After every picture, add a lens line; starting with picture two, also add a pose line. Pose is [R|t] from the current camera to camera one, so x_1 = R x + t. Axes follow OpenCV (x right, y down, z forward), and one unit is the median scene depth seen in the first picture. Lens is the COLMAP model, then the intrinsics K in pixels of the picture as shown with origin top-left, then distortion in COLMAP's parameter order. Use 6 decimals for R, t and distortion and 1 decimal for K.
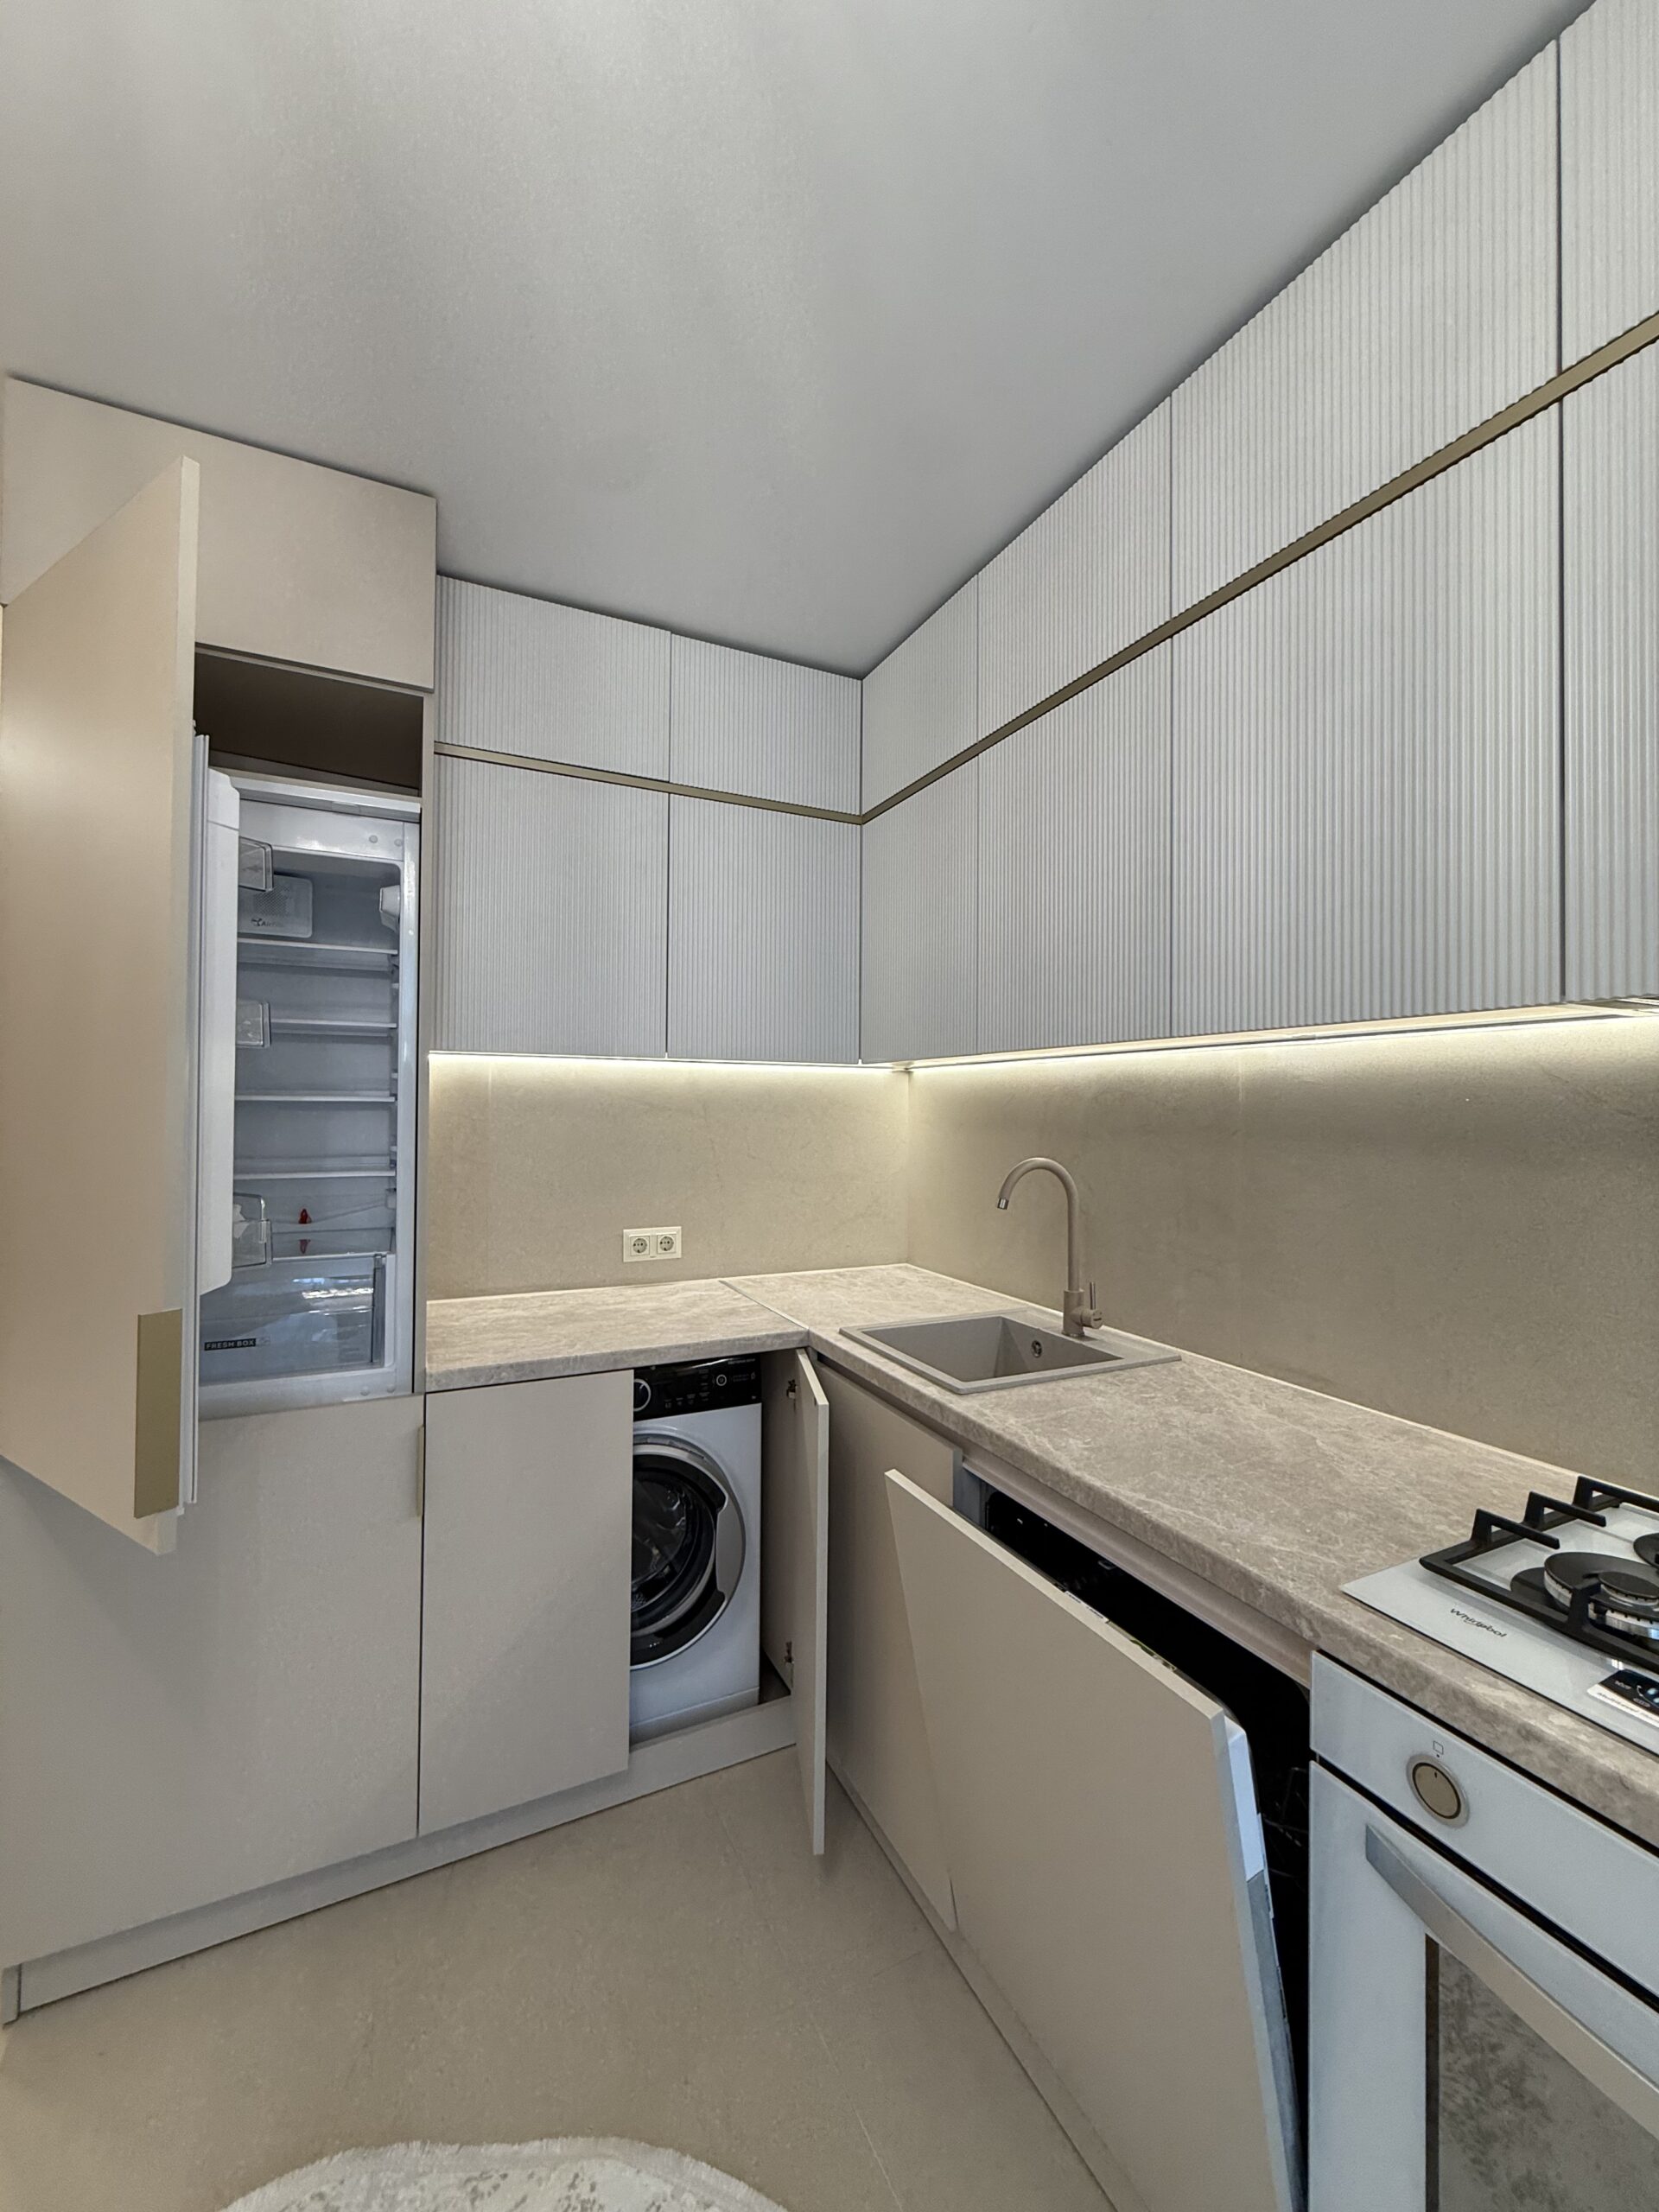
lens RADIAL K [[879.1, 0, 829.5], [0, 879.1, 1097.6], [0, 0, 1]] dist [-0.000569, -0.000068]
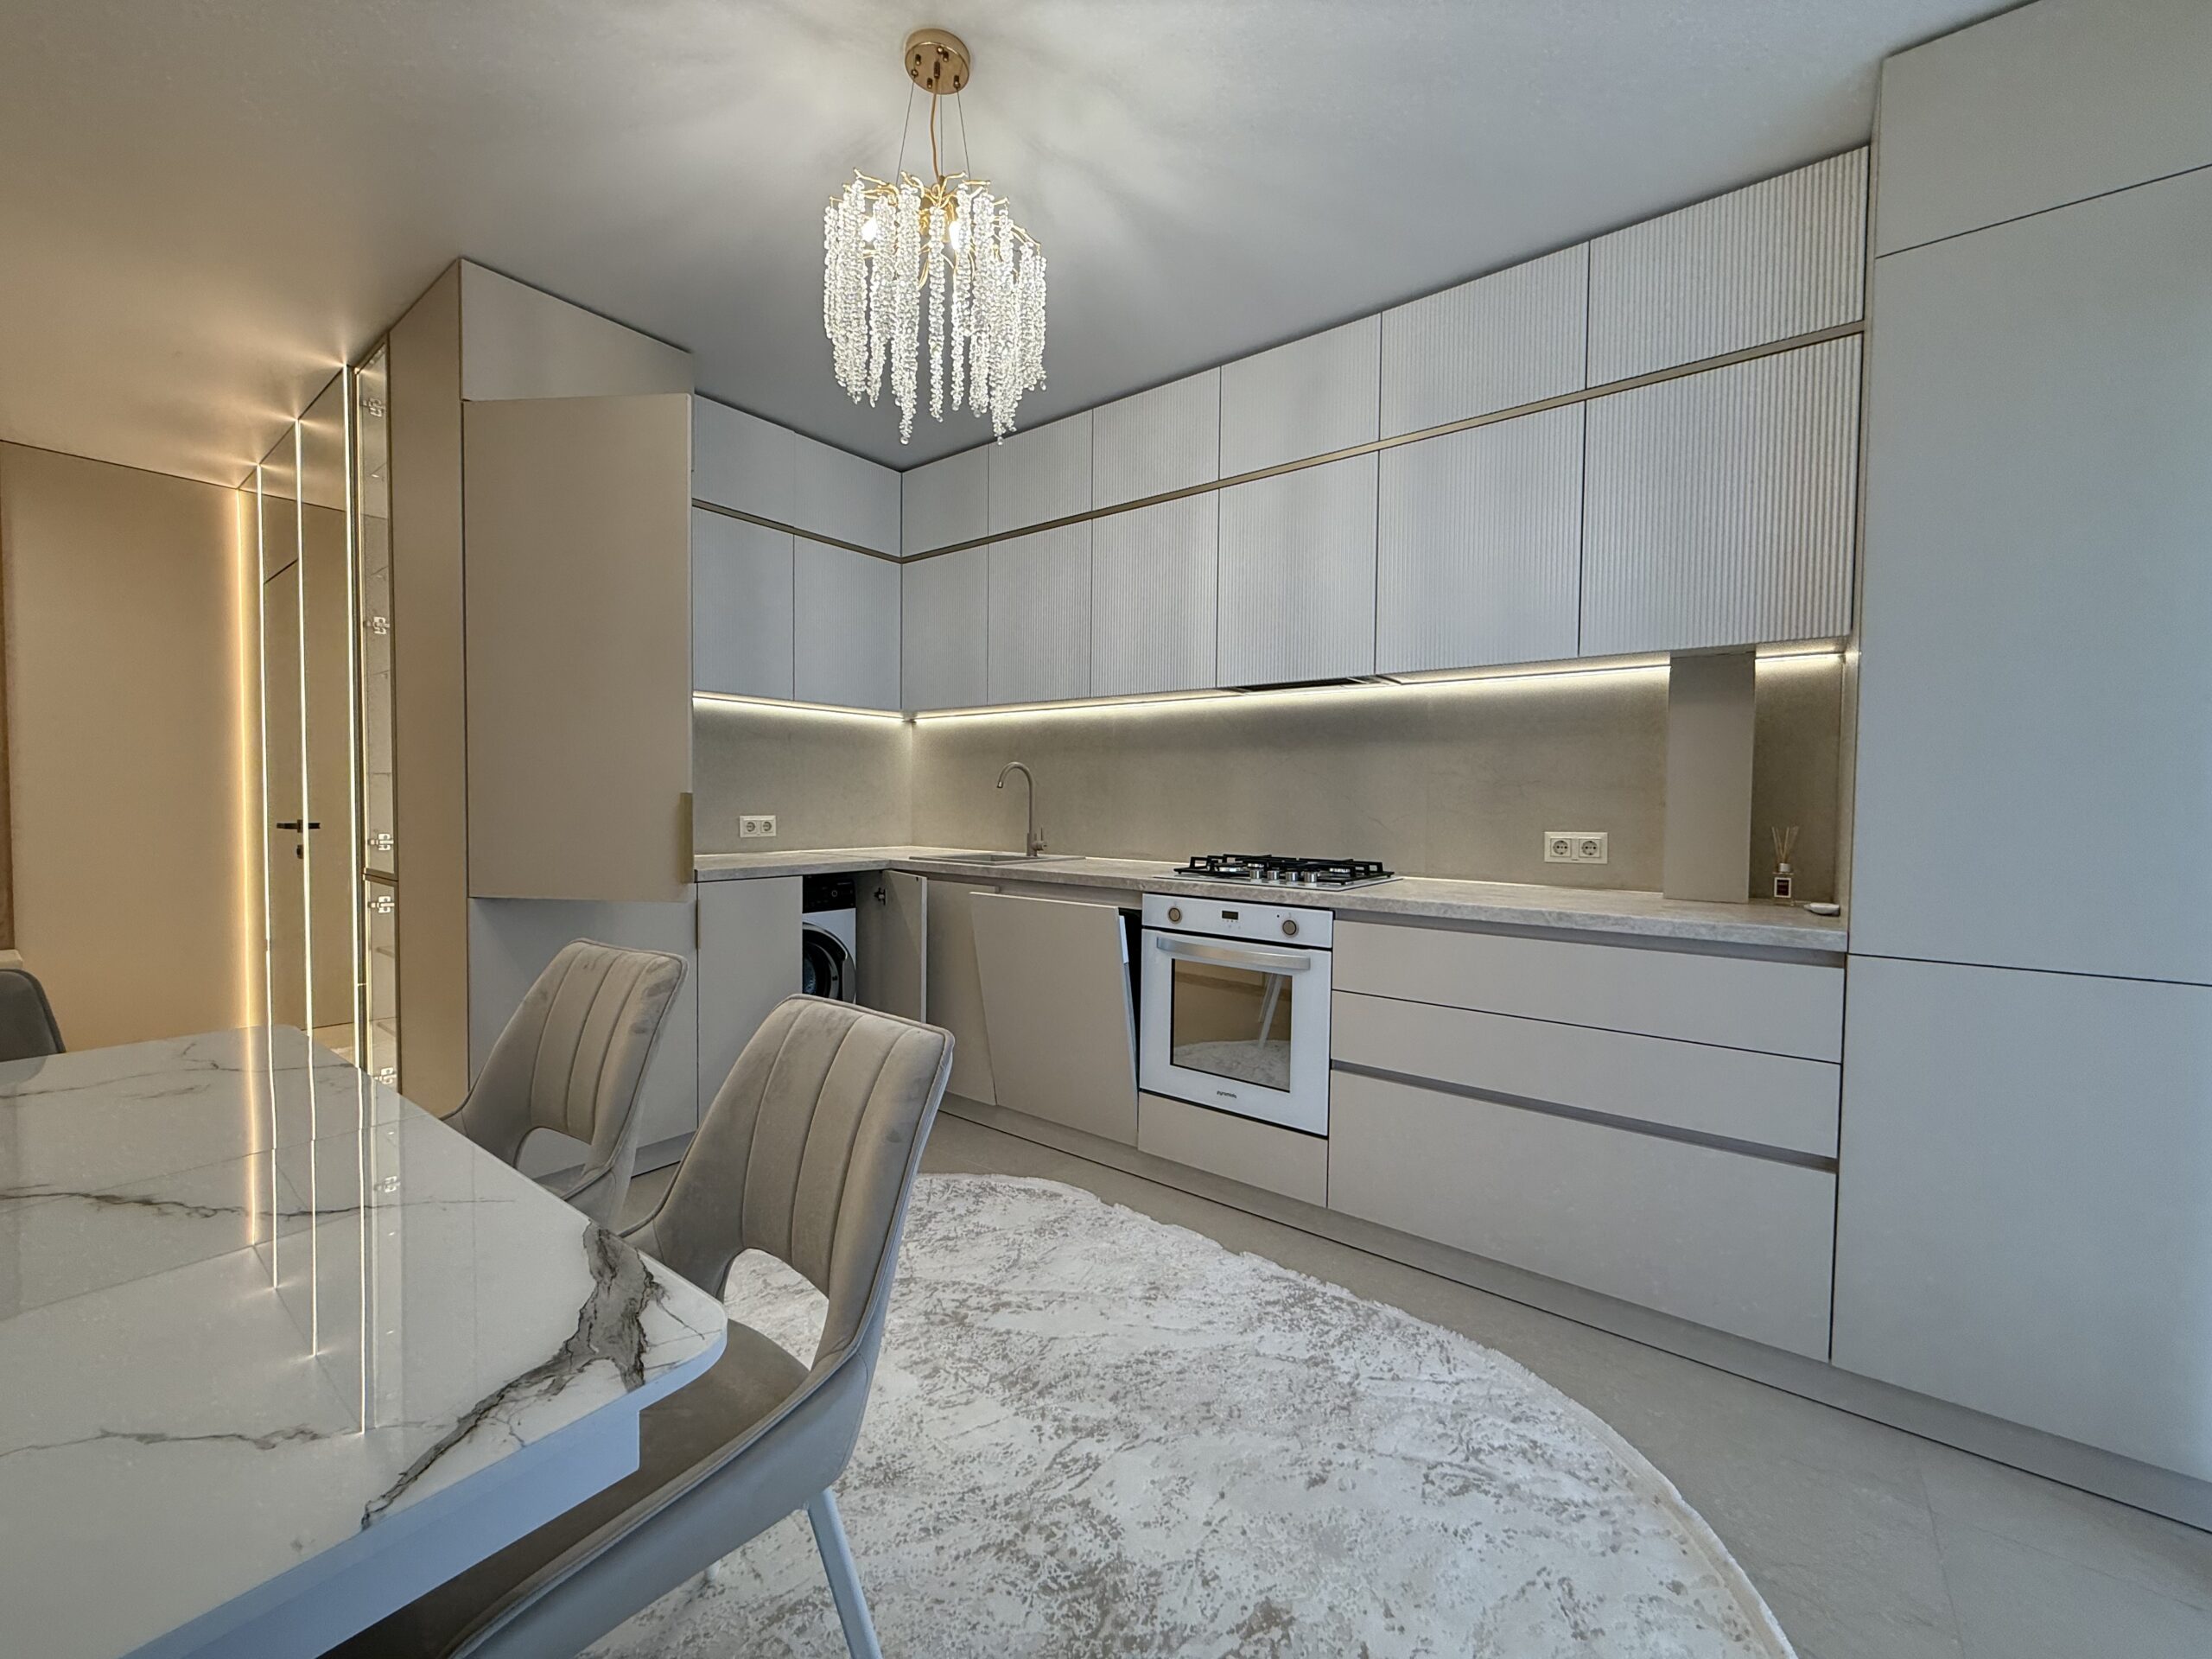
lens RADIAL K [[878.2, 0, 1098.0], [0, 878.2, 829.9], [0, 0, 1]] dist [0.000003, -0.000134]
pose [[0.897251, -0.013071, 0.441328, -0.430338], [-0.010163, 0.998685, 0.050240, 0.114403], [-0.441404, -0.049563, 0.895938, -0.761453]]
